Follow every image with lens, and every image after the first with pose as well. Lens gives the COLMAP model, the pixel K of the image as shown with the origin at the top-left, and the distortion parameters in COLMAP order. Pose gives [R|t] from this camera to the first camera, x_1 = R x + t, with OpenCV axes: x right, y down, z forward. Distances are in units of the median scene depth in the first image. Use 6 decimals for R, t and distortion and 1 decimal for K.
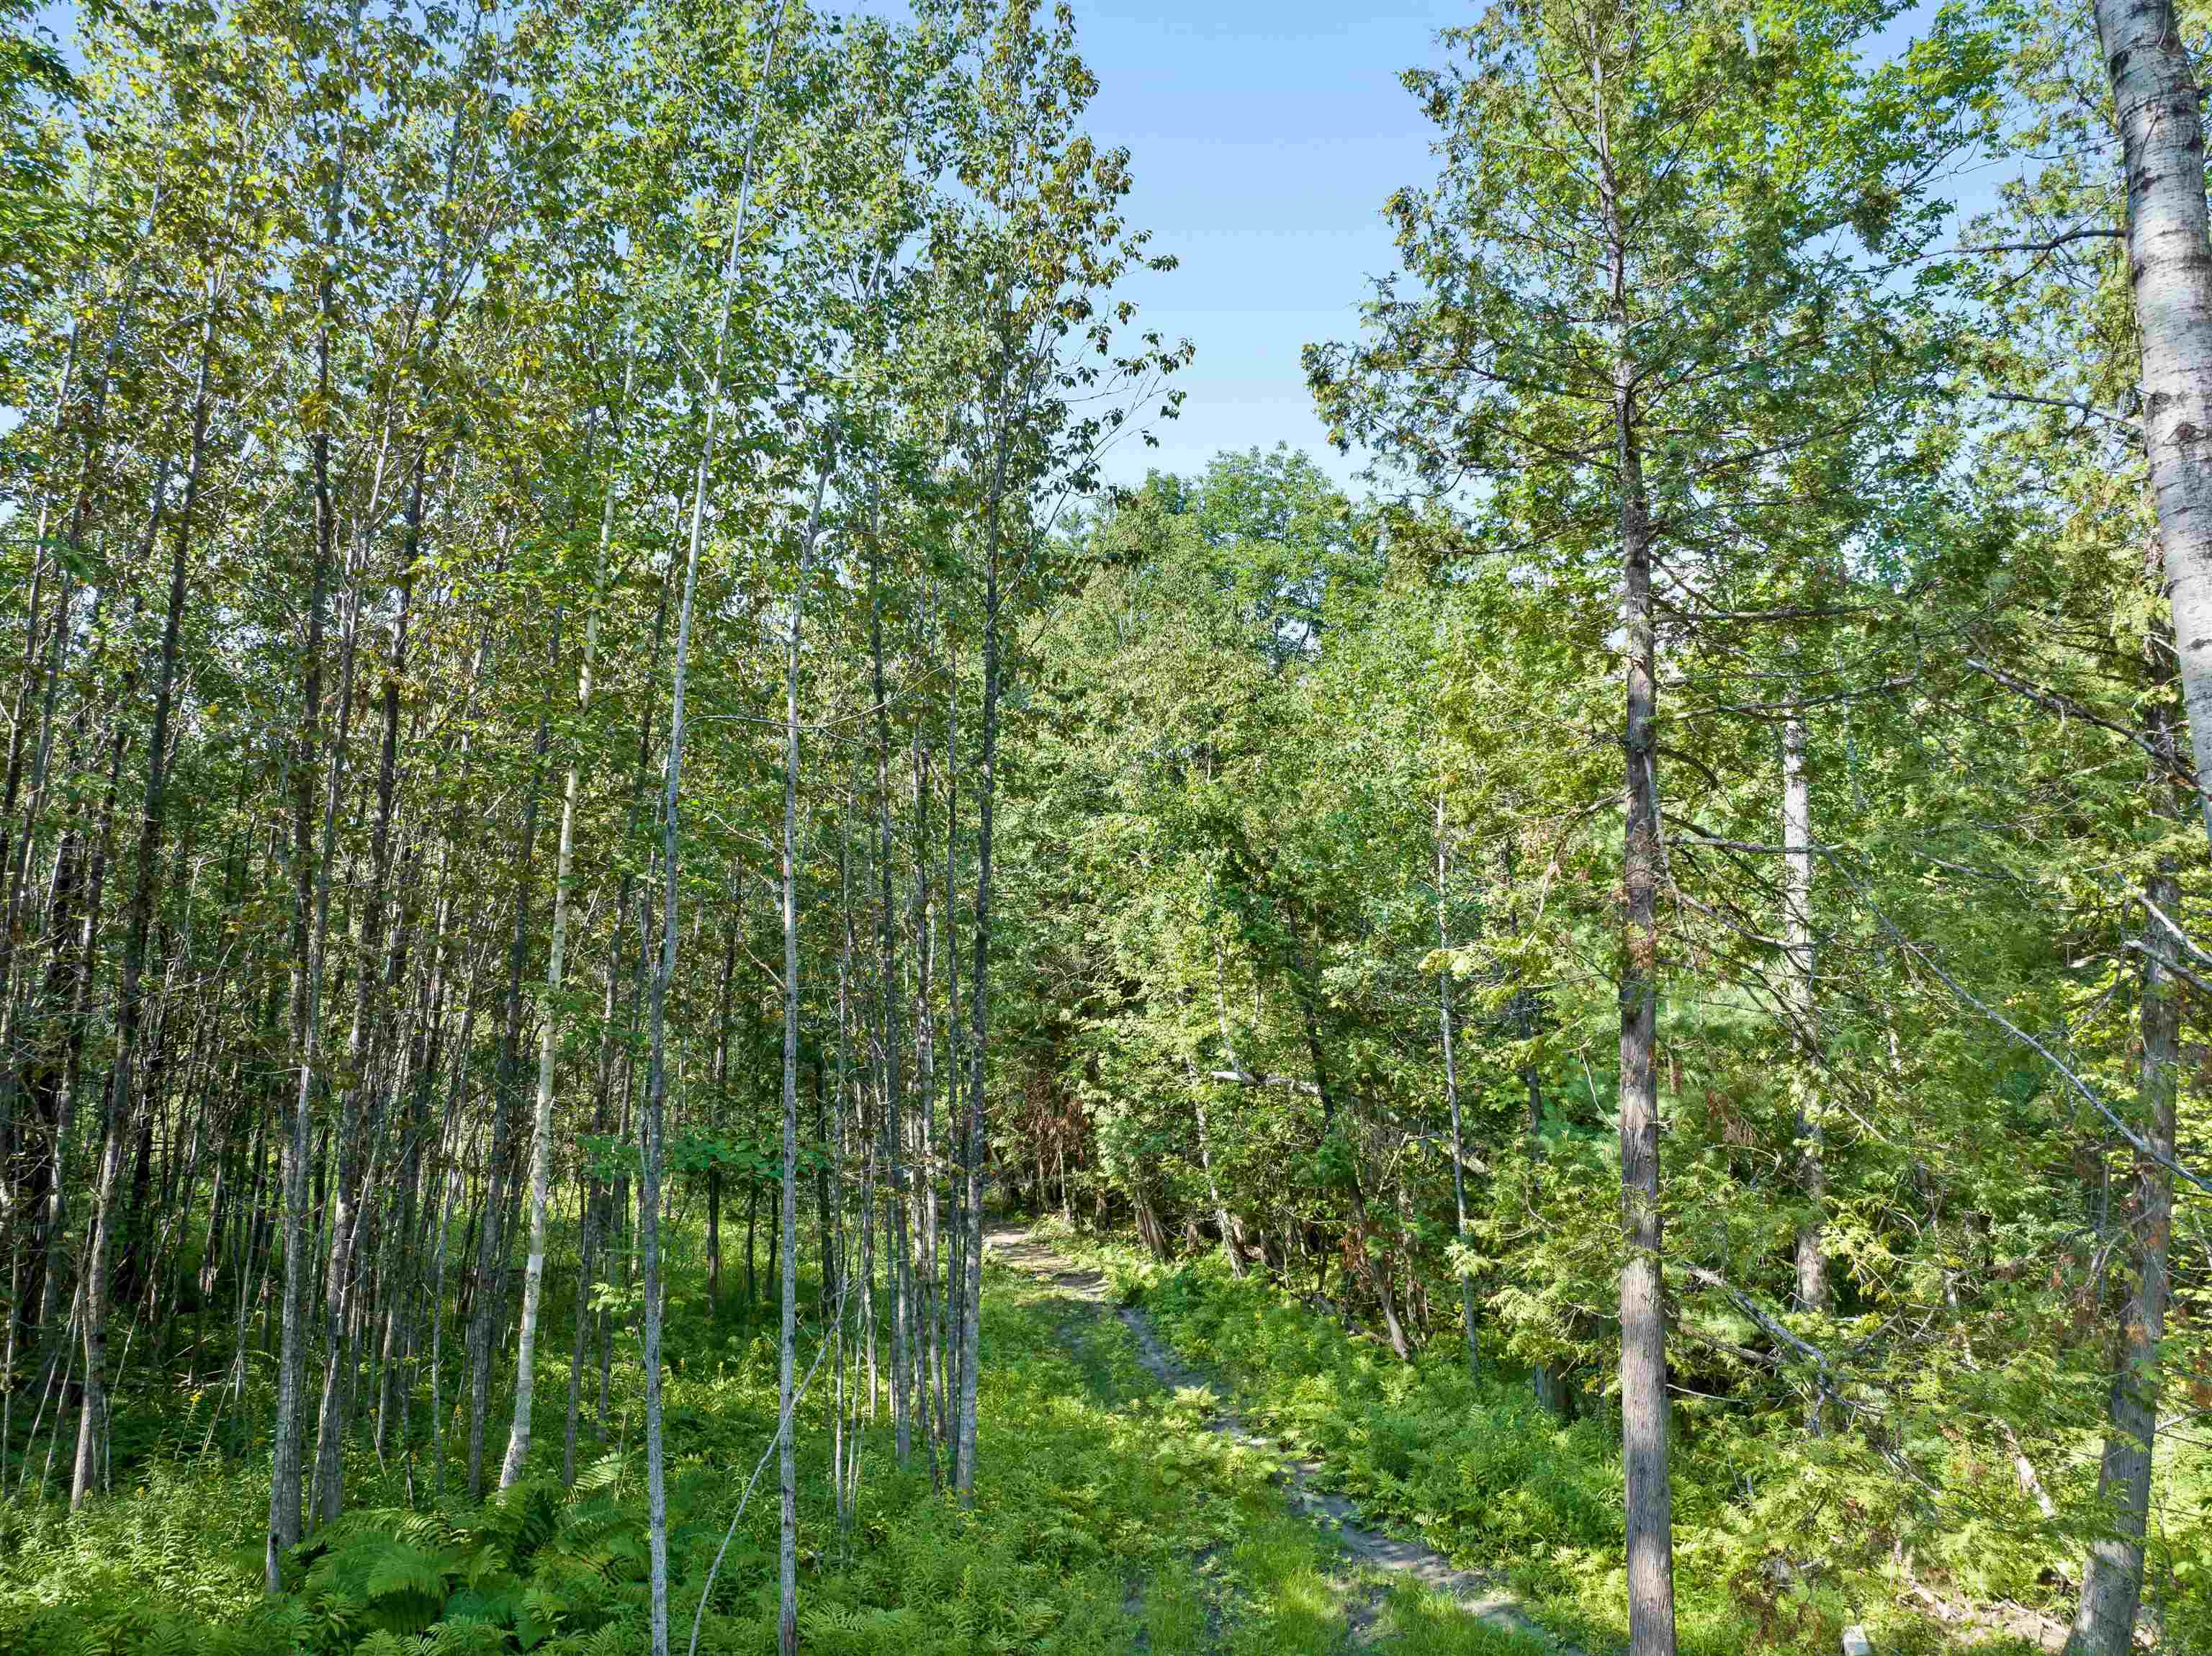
lens RADIAL K [[1571.8, 0, 1106.0], [0, 1571.8, 828.0], [0, 0, 1]] dist [-0.013033, -0.042483]
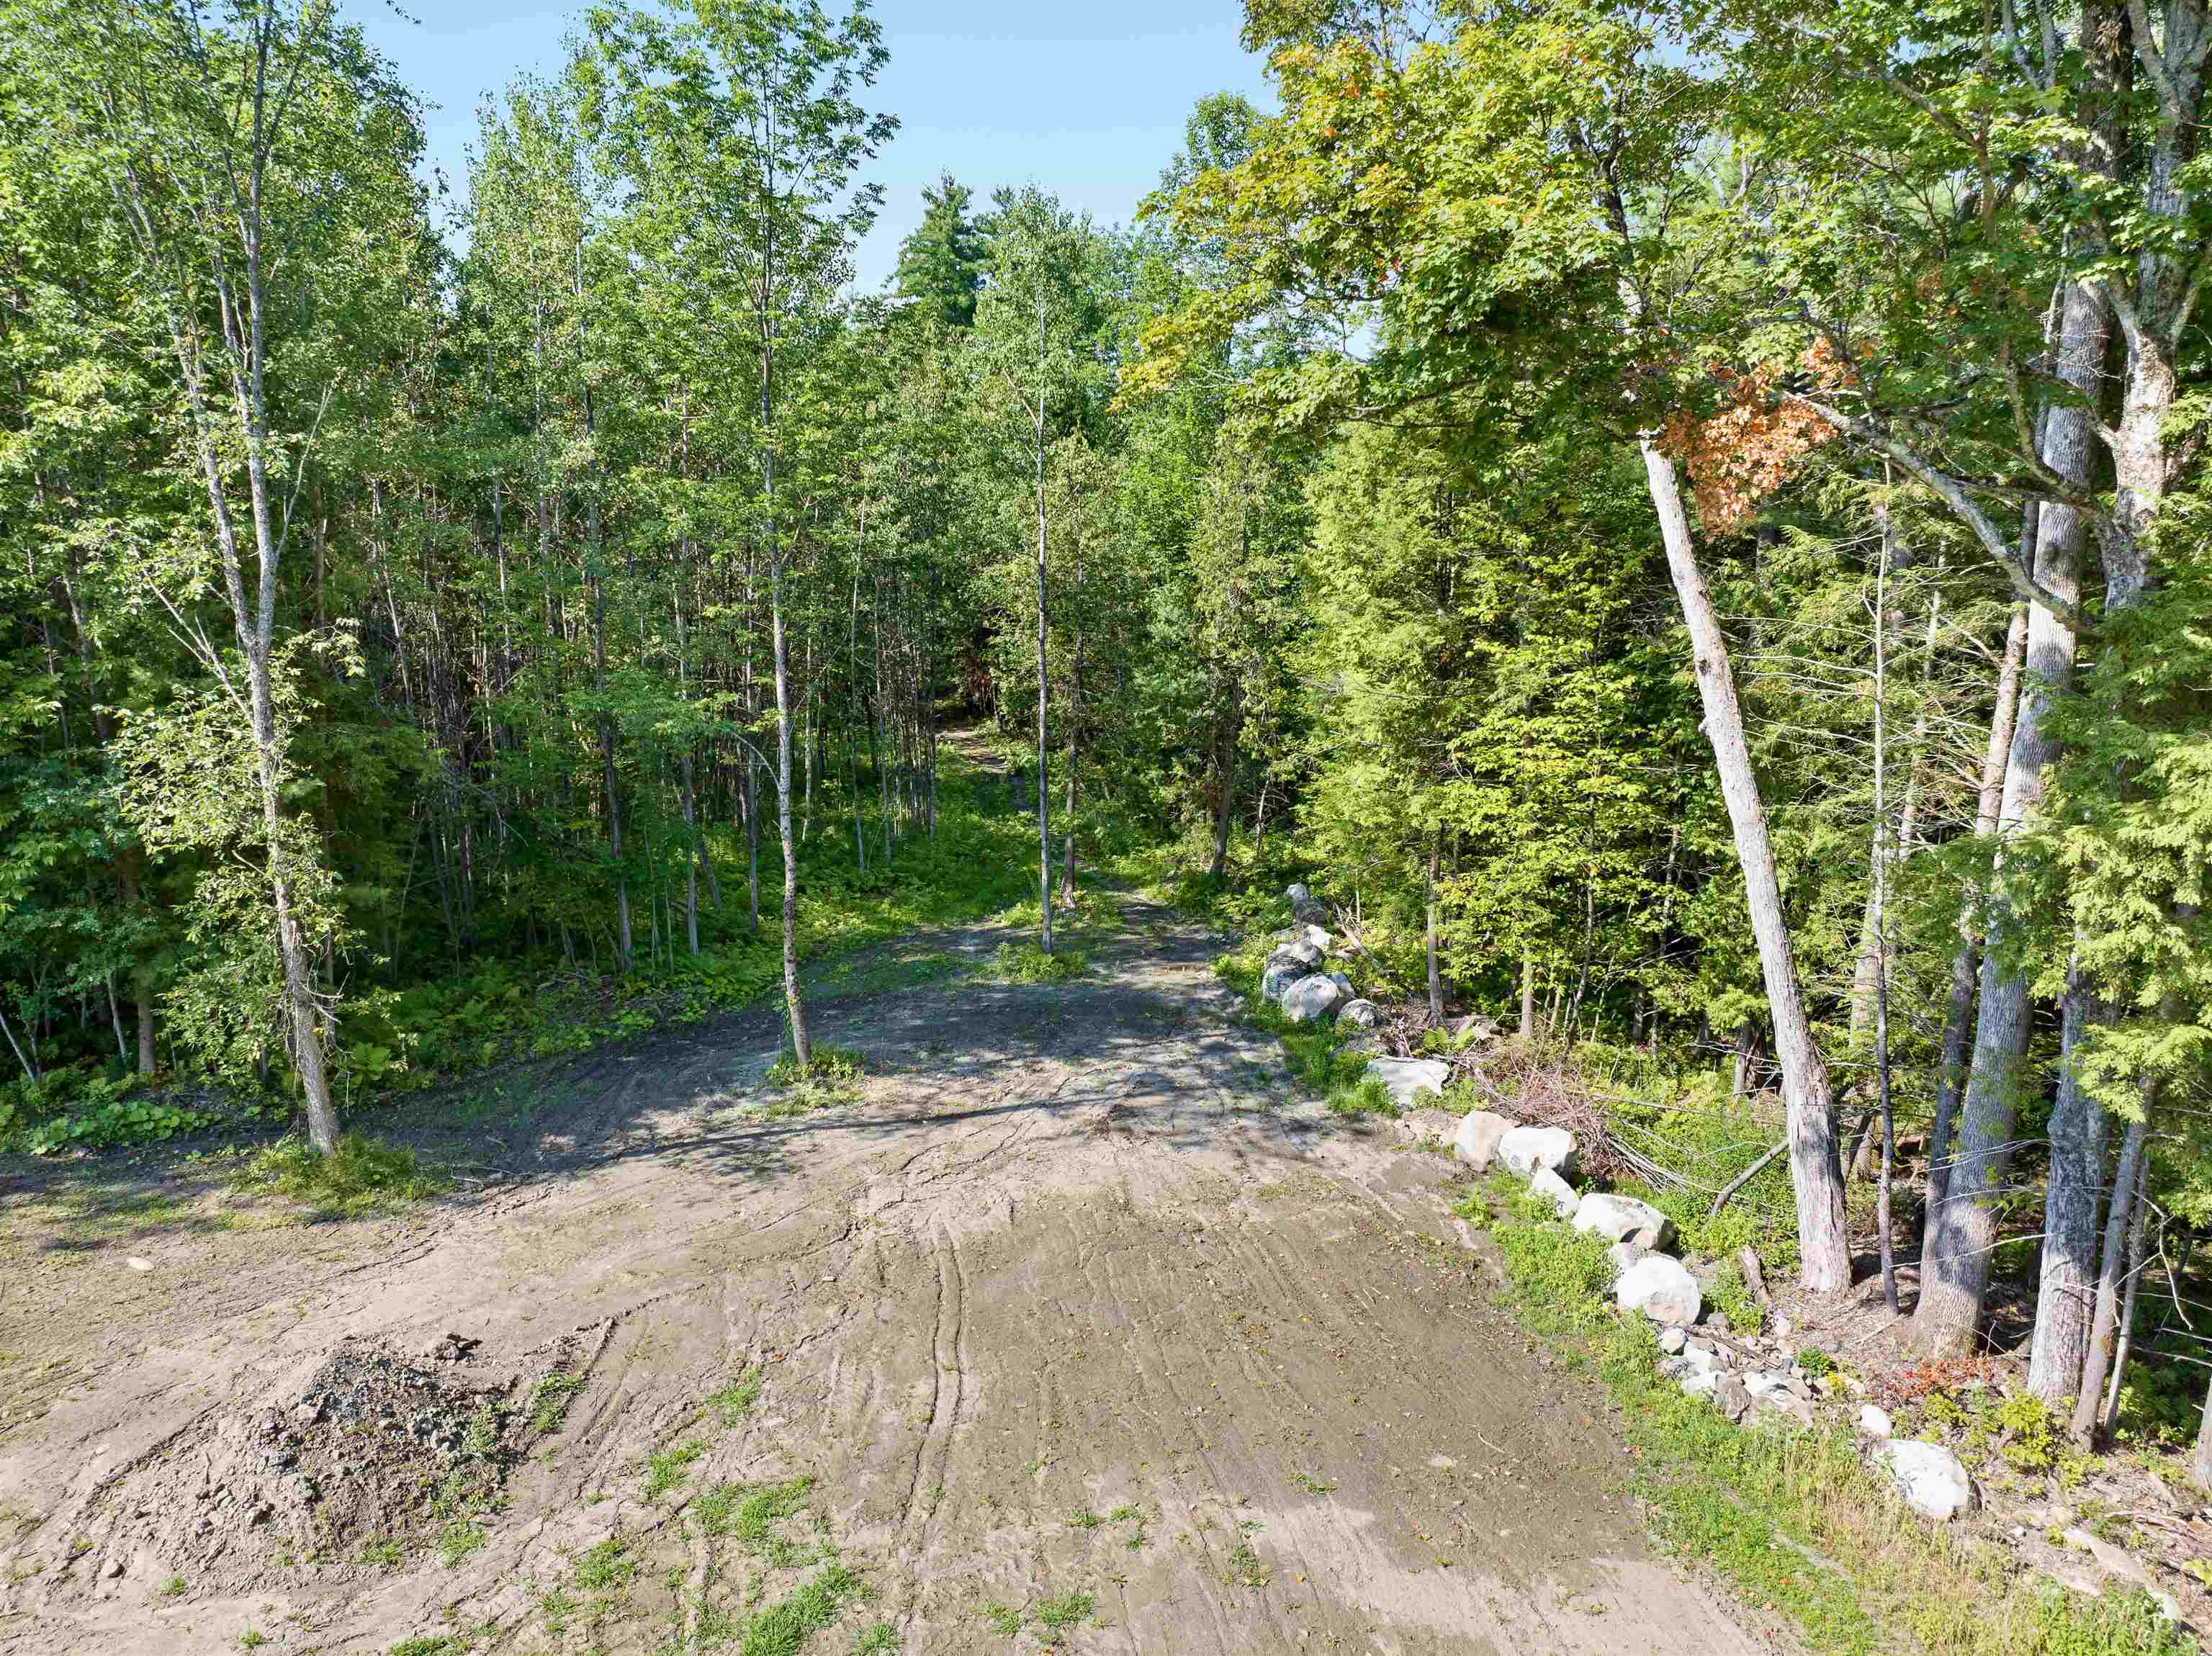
lens RADIAL K [[1571.8, 0, 1106.0], [0, 1571.8, 828.0], [0, 0, 1]] dist [-0.013033, -0.042483]
pose [[0.999903, -0.001934, 0.013767, 0.135560], [-0.002815, 0.941577, 0.336787, -0.422068], [-0.013614, -0.336793, 0.941480, -1.250411]]
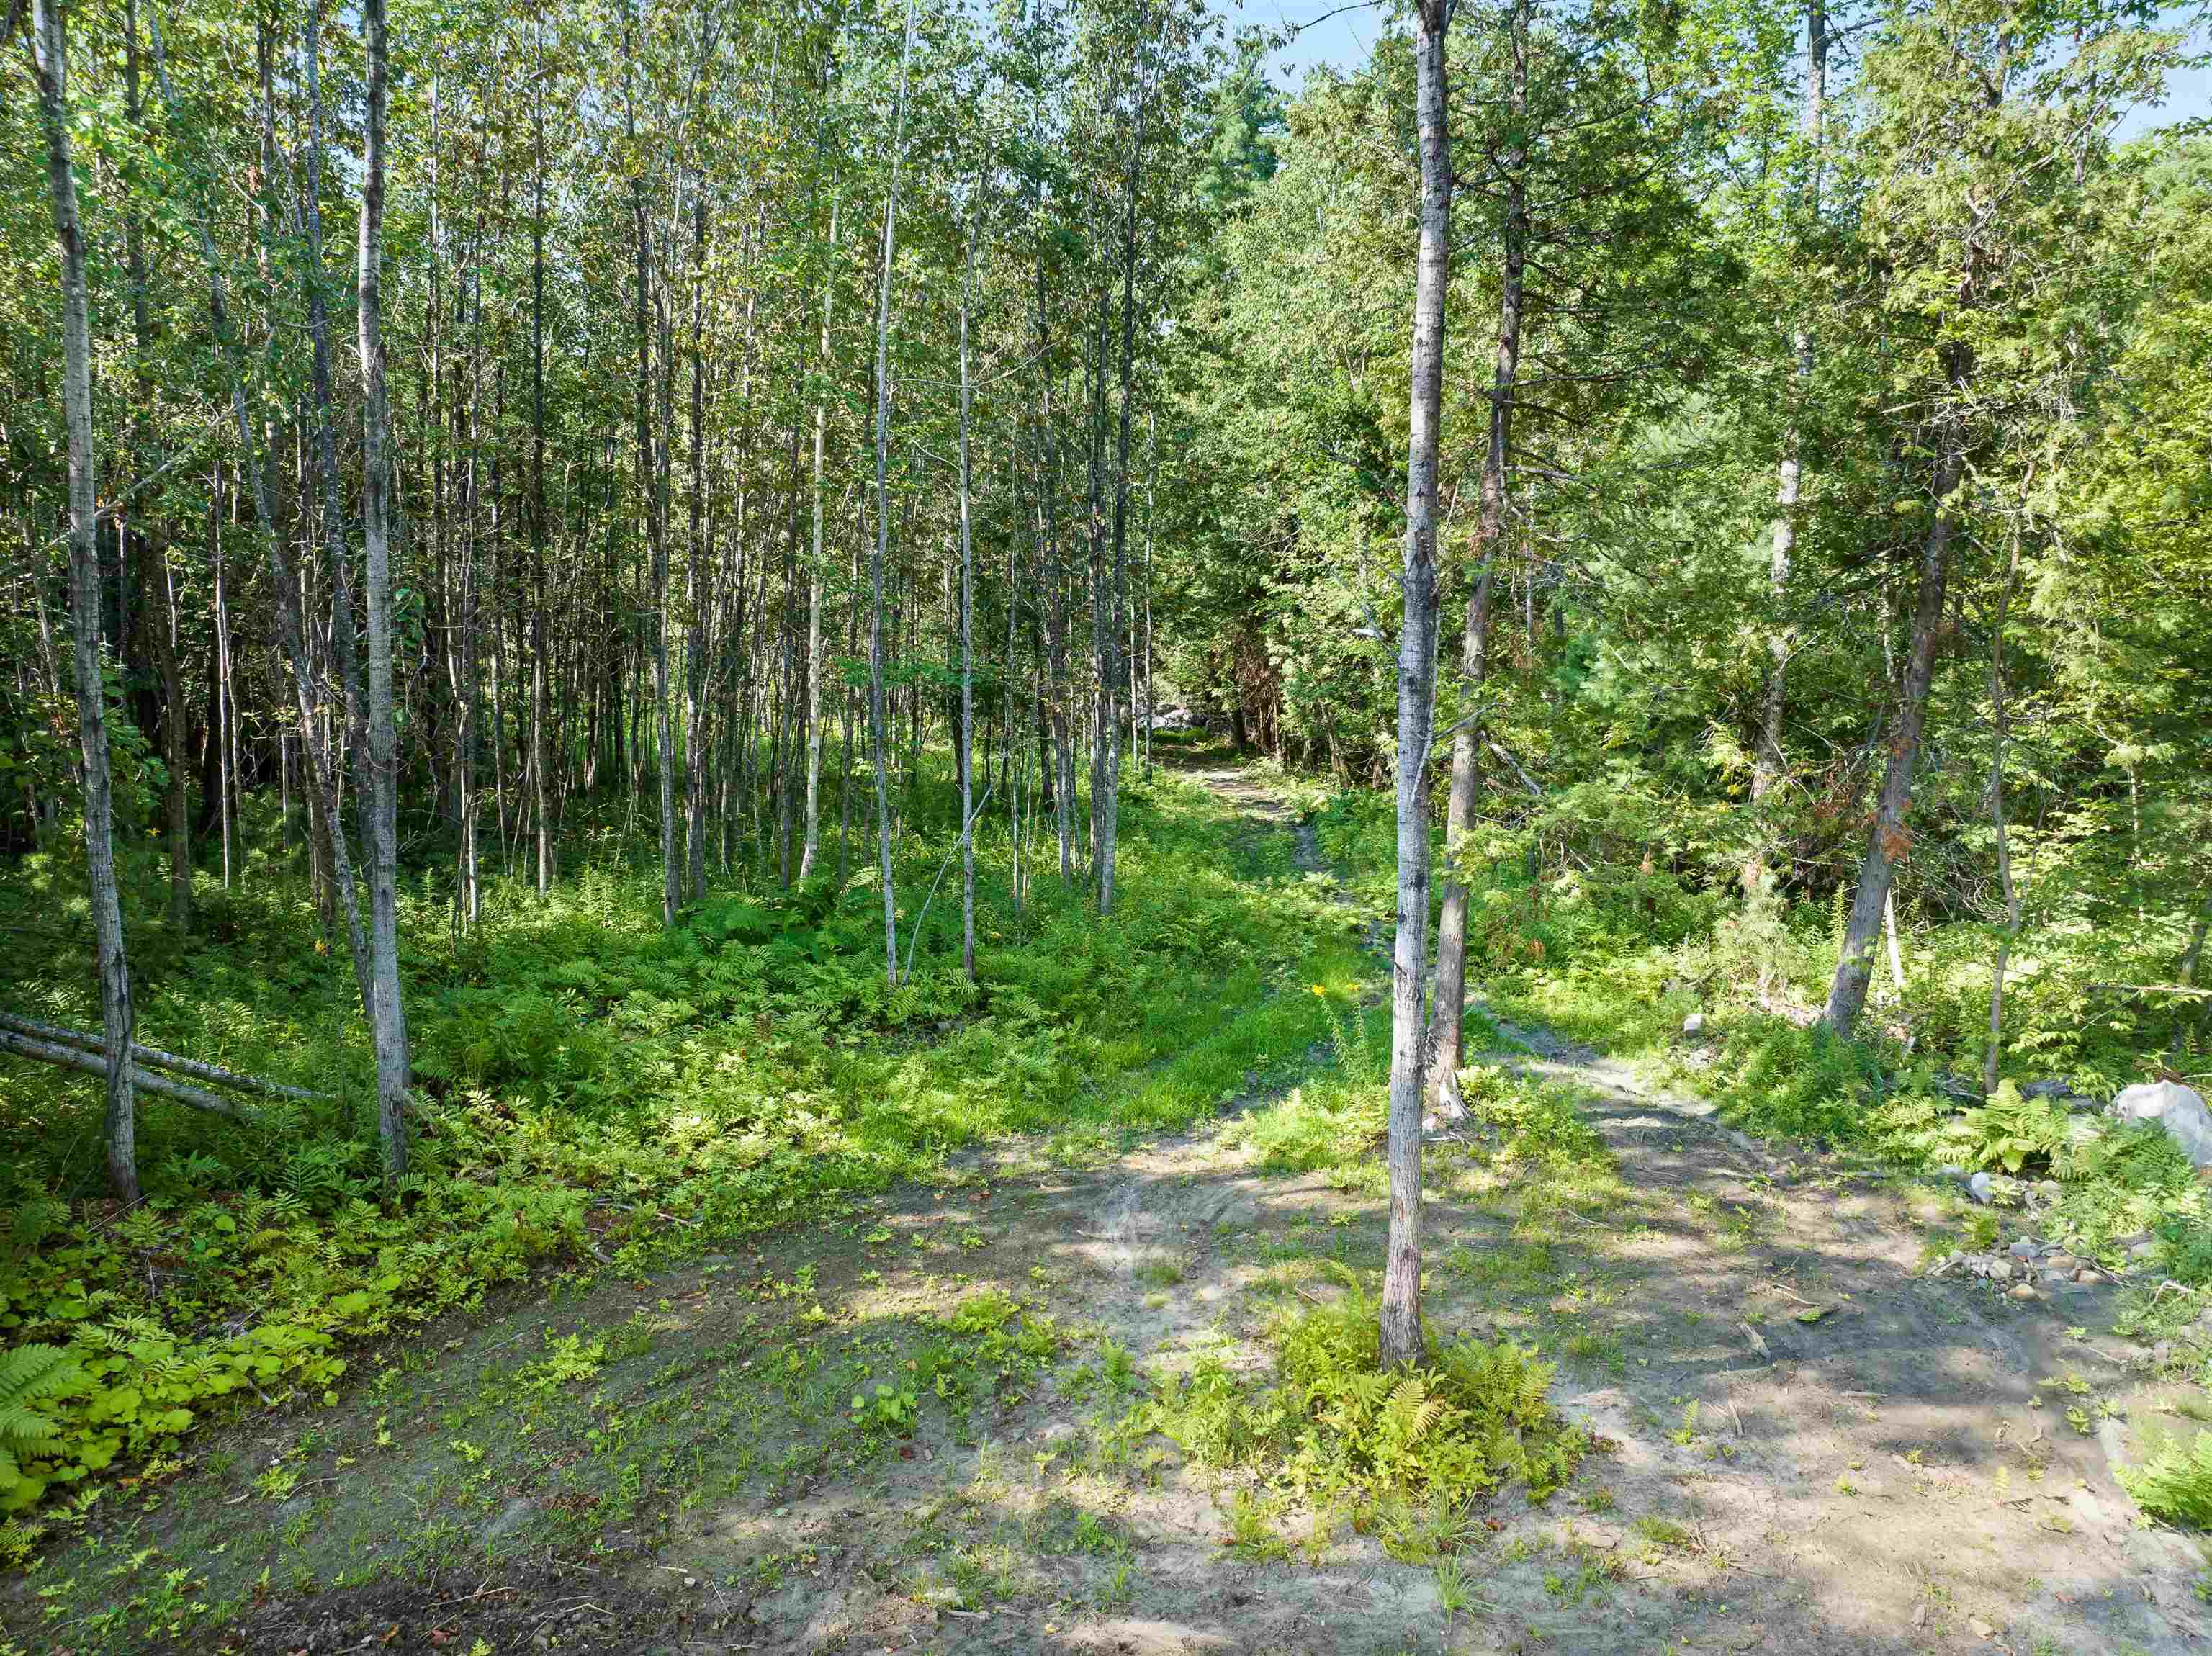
lens RADIAL K [[1571.8, 0, 1106.0], [0, 1571.8, 828.0], [0, 0, 1]] dist [-0.013033, -0.042483]
pose [[0.984849, 0.036259, -0.169583, 0.090834], [0.011263, 0.962460, 0.271191, -0.027030], [0.173050, -0.268993, 0.947469, -0.217102]]
